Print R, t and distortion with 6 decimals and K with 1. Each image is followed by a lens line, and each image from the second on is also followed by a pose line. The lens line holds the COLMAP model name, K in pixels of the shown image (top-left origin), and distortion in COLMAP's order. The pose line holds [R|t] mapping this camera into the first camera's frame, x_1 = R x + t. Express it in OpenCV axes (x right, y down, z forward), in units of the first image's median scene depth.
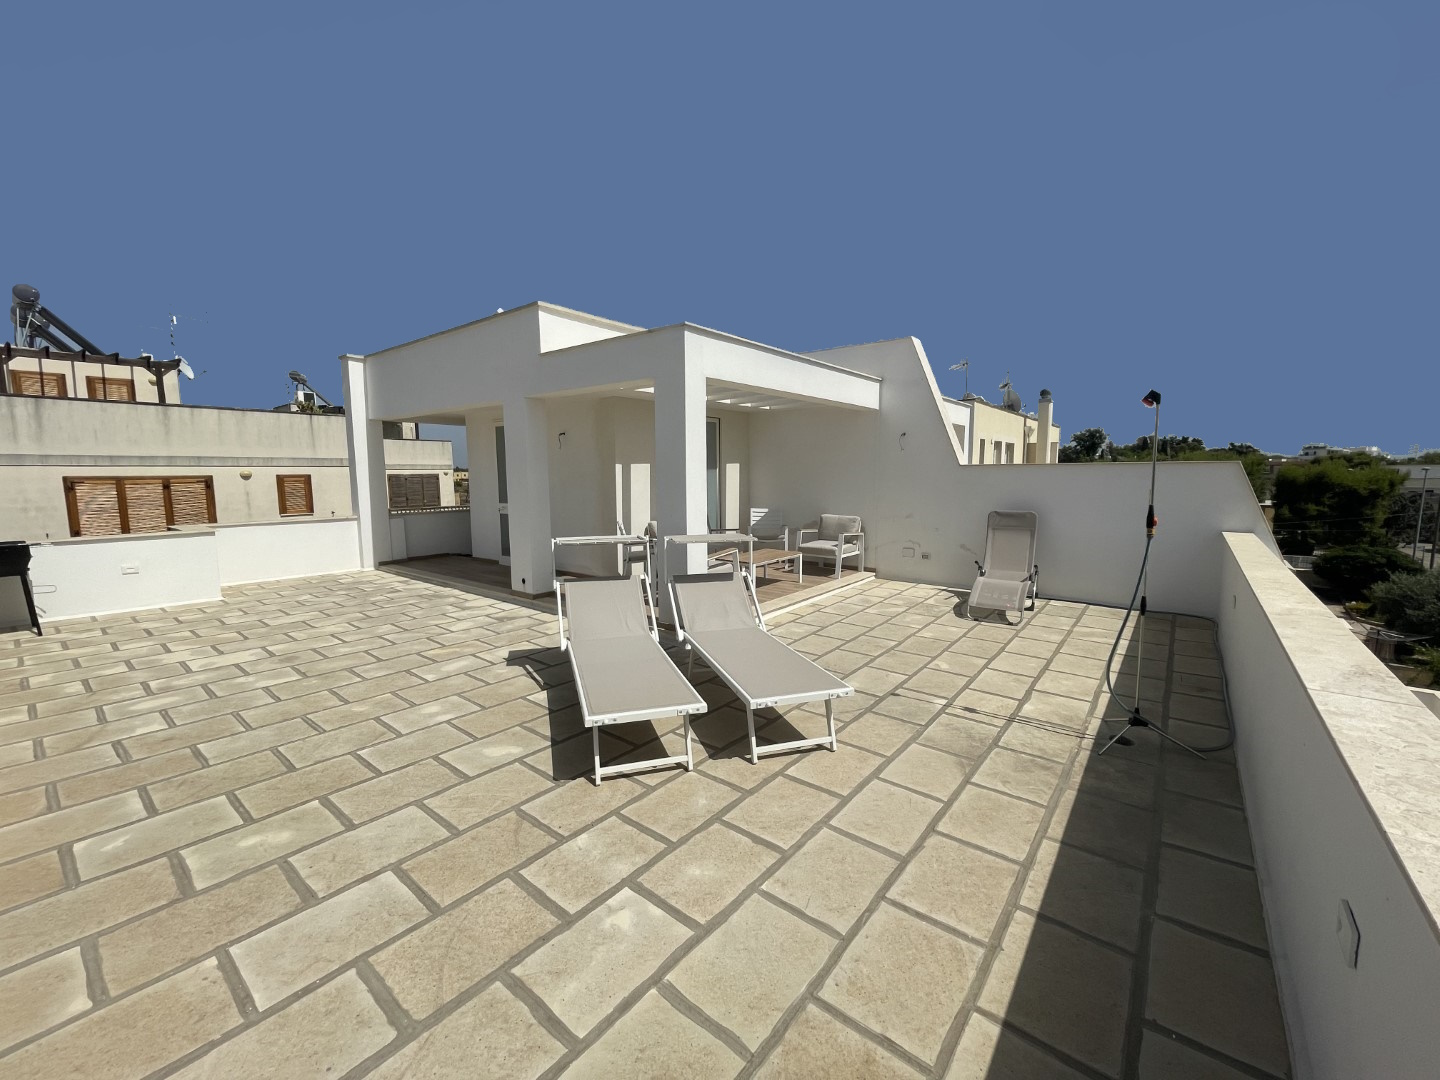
lens RADIAL K [[582.0, 0, 716.0], [0, 582.0, 539.8], [0, 0, 1]] dist [-0.003110, -0.000143]
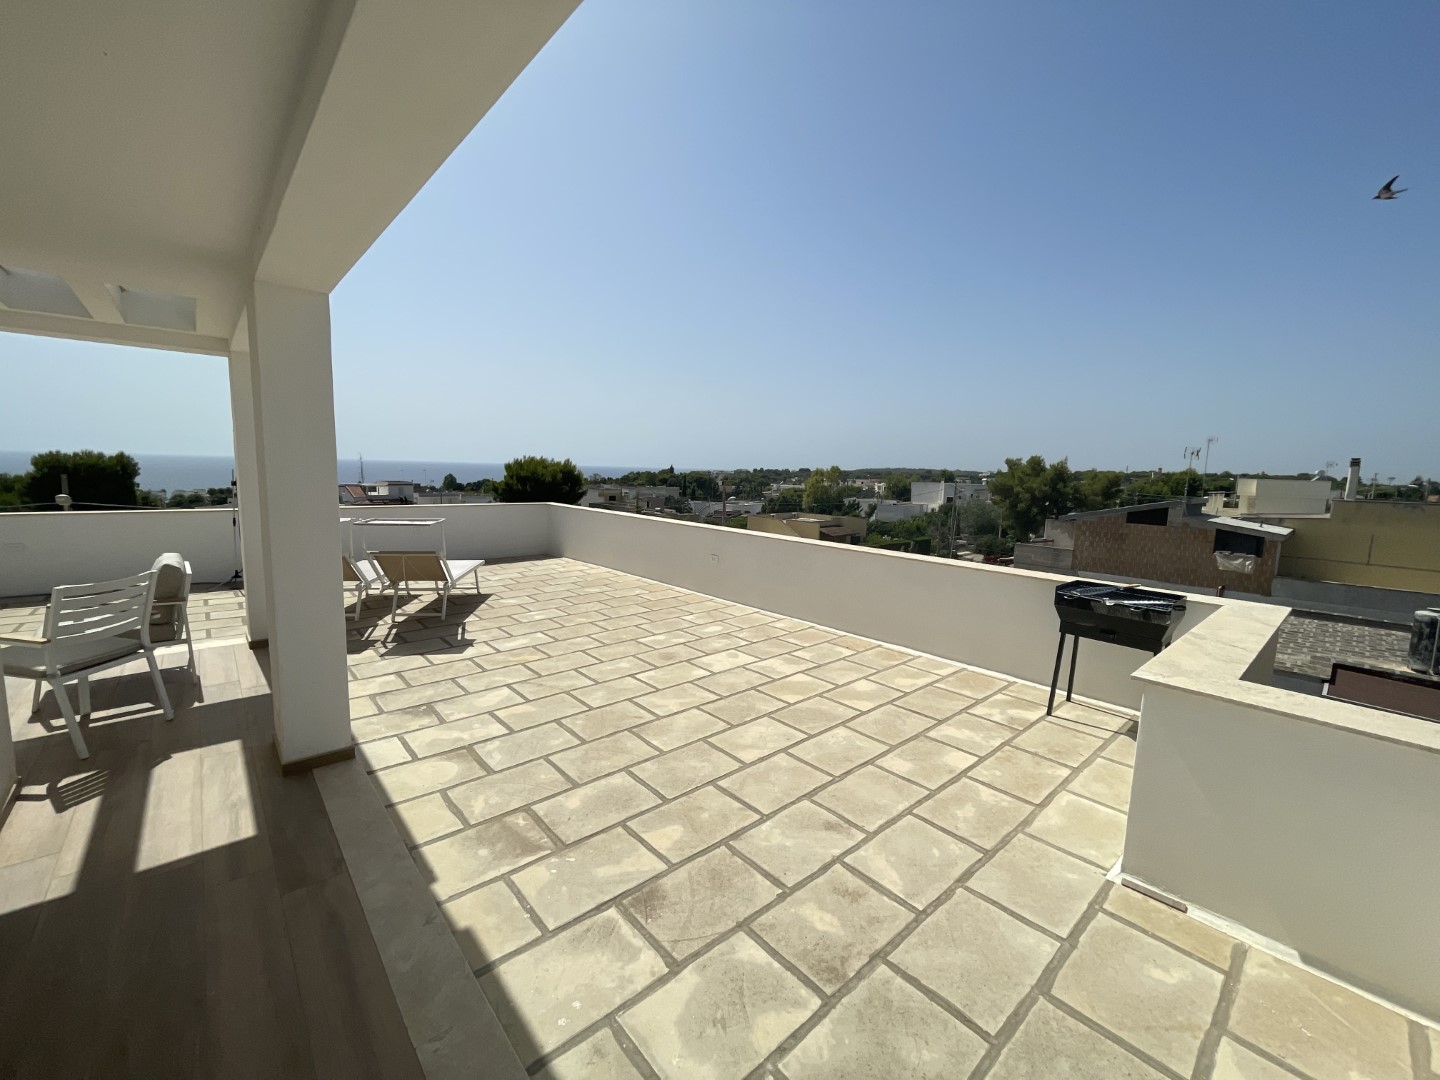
lens RADIAL K [[582.0, 0, 720.6], [0, 582.0, 541.4], [0, 0, 1]] dist [-0.003110, -0.000143]
pose [[-0.985696, -0.044205, 0.162632, -0.925290], [-0.004612, 0.971701, 0.236168, -0.221028], [-0.168470, 0.232039, -0.958006, 1.803341]]
